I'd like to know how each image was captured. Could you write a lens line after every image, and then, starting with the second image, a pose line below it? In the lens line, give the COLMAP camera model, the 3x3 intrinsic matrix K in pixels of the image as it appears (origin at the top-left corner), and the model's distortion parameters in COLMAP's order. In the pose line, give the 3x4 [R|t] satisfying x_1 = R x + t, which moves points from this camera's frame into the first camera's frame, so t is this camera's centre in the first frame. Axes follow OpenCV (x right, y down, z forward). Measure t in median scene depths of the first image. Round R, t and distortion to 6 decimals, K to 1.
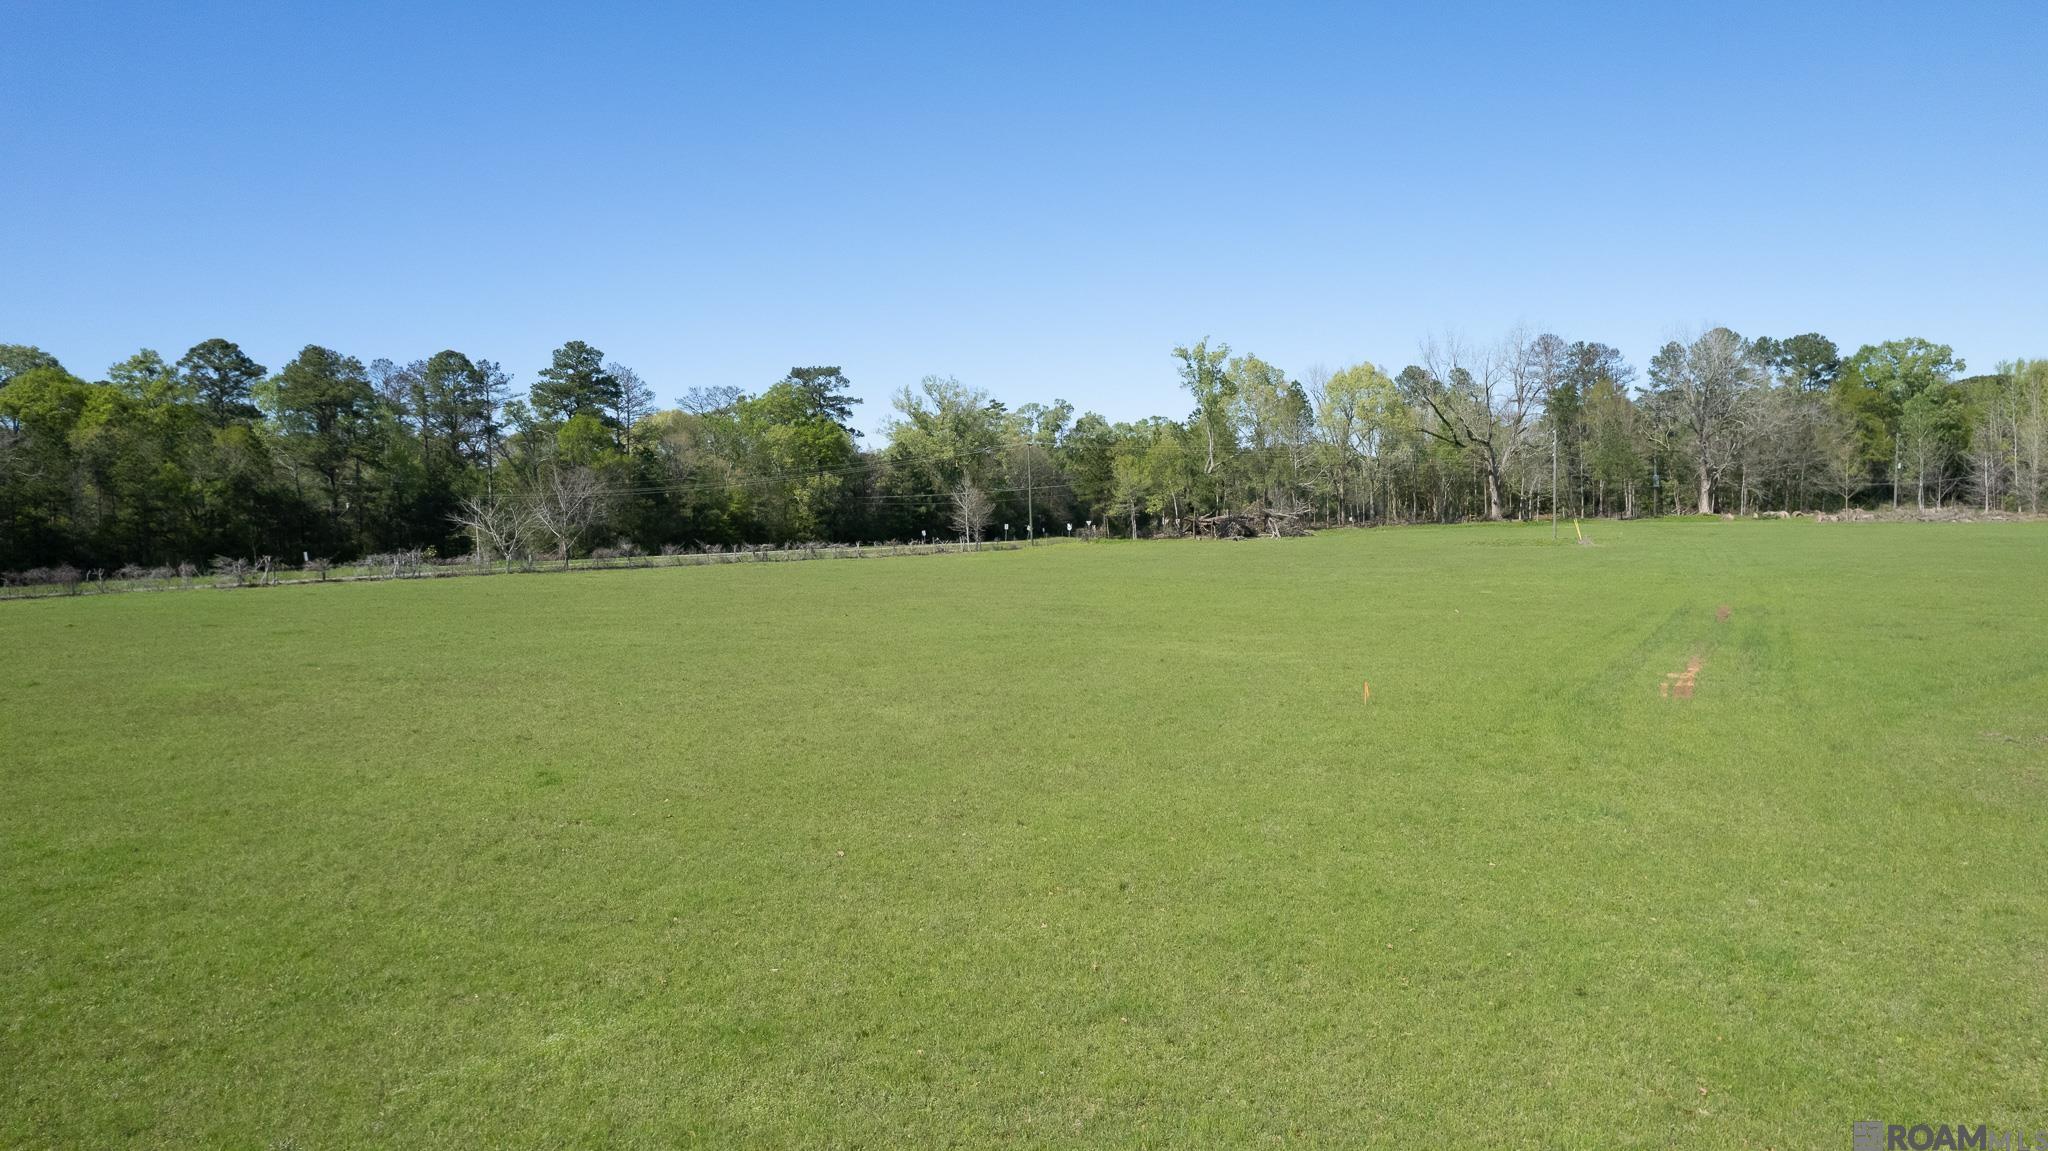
lens RADIAL K [[1386.7, 0, 1102.4], [0, 1386.7, 578.2], [0, 0, 1]] dist [-0.092595, 0.081861]
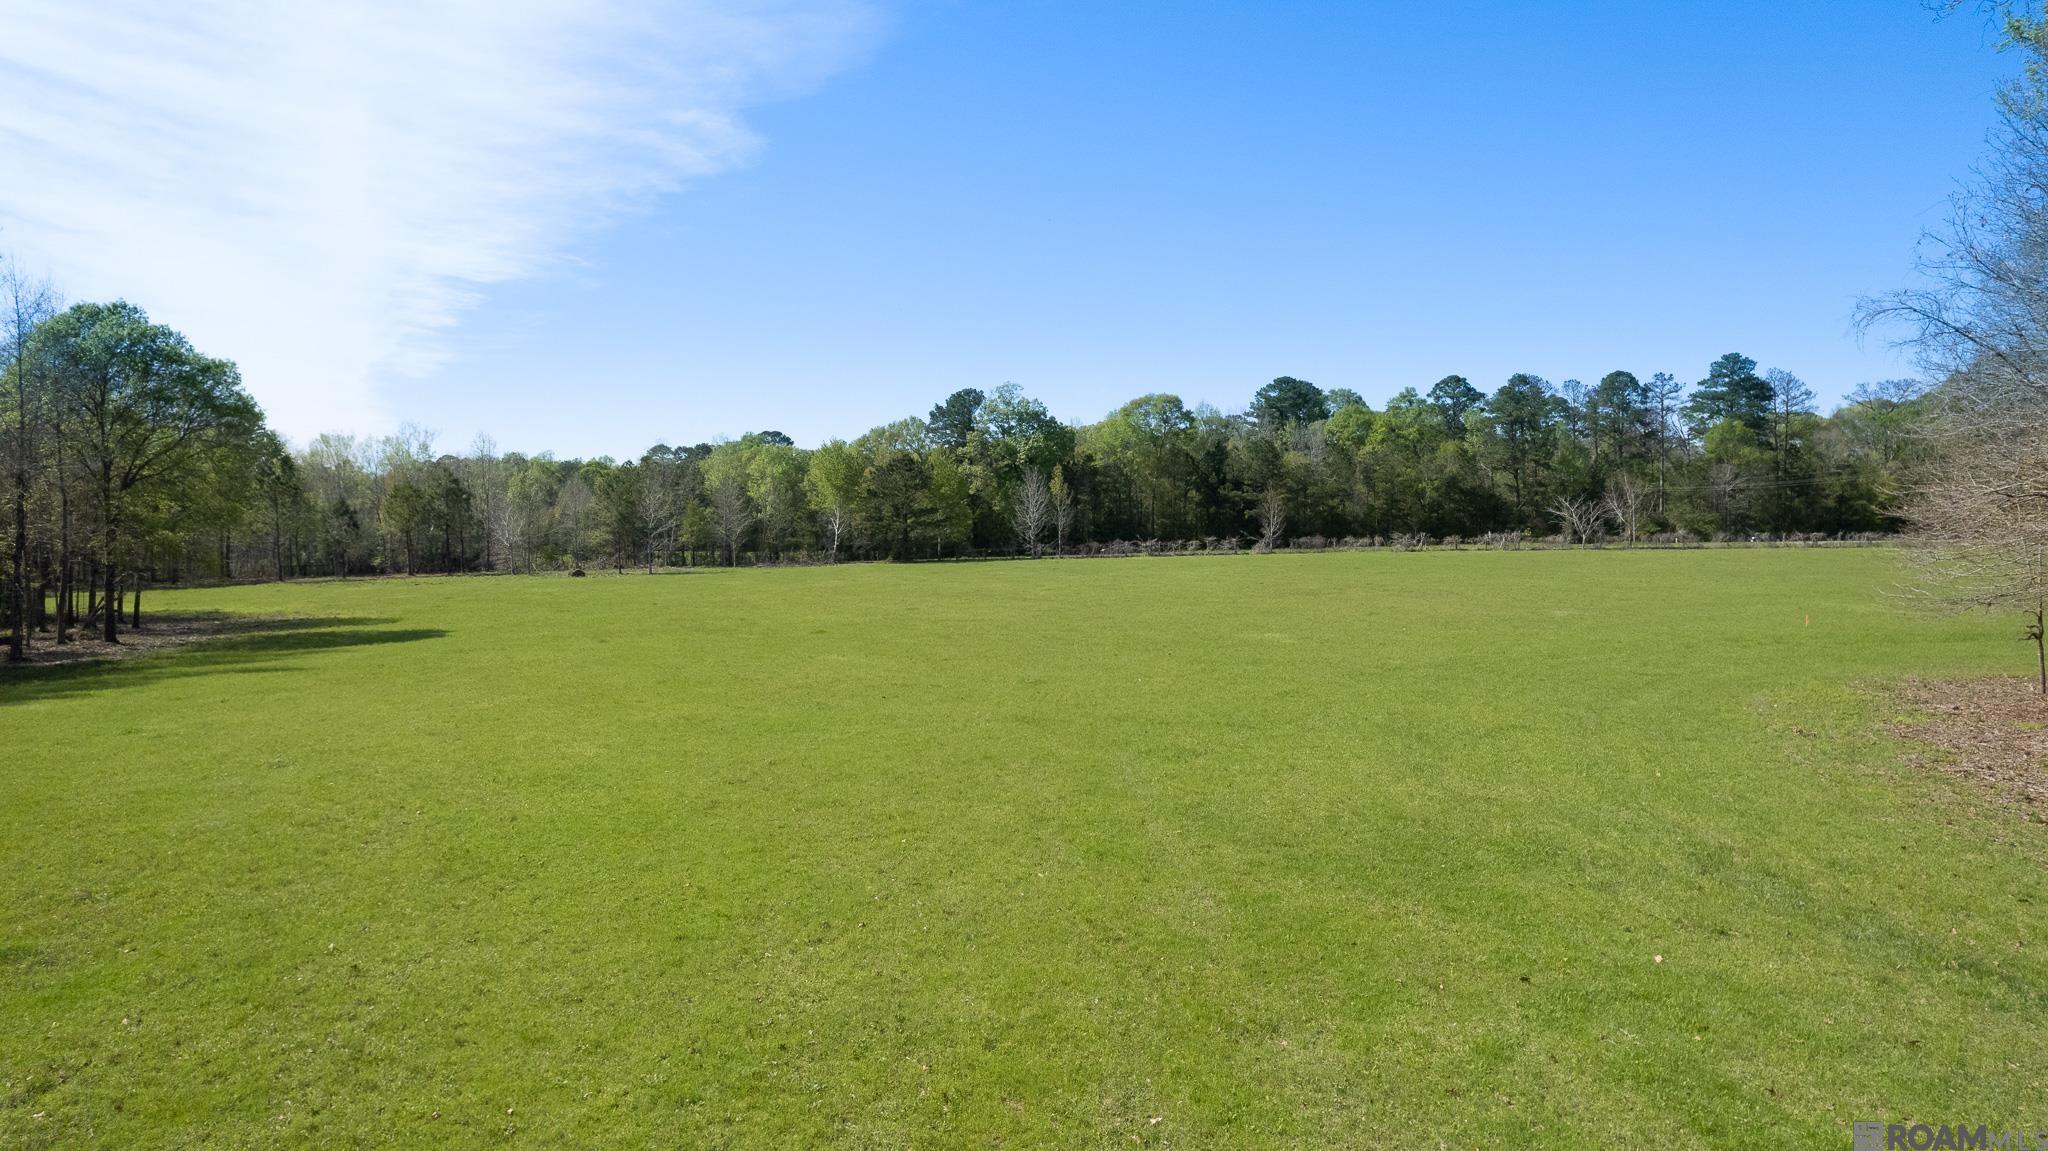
lens RADIAL K [[1386.7, 0, 1102.4], [0, 1386.7, 578.2], [0, 0, 1]] dist [-0.092595, 0.081861]
pose [[0.642519, 0.045080, -0.764942, 0.207116], [-0.035284, 0.998950, 0.029234, 0.001428], [0.765457, 0.008207, 0.643435, -0.183727]]
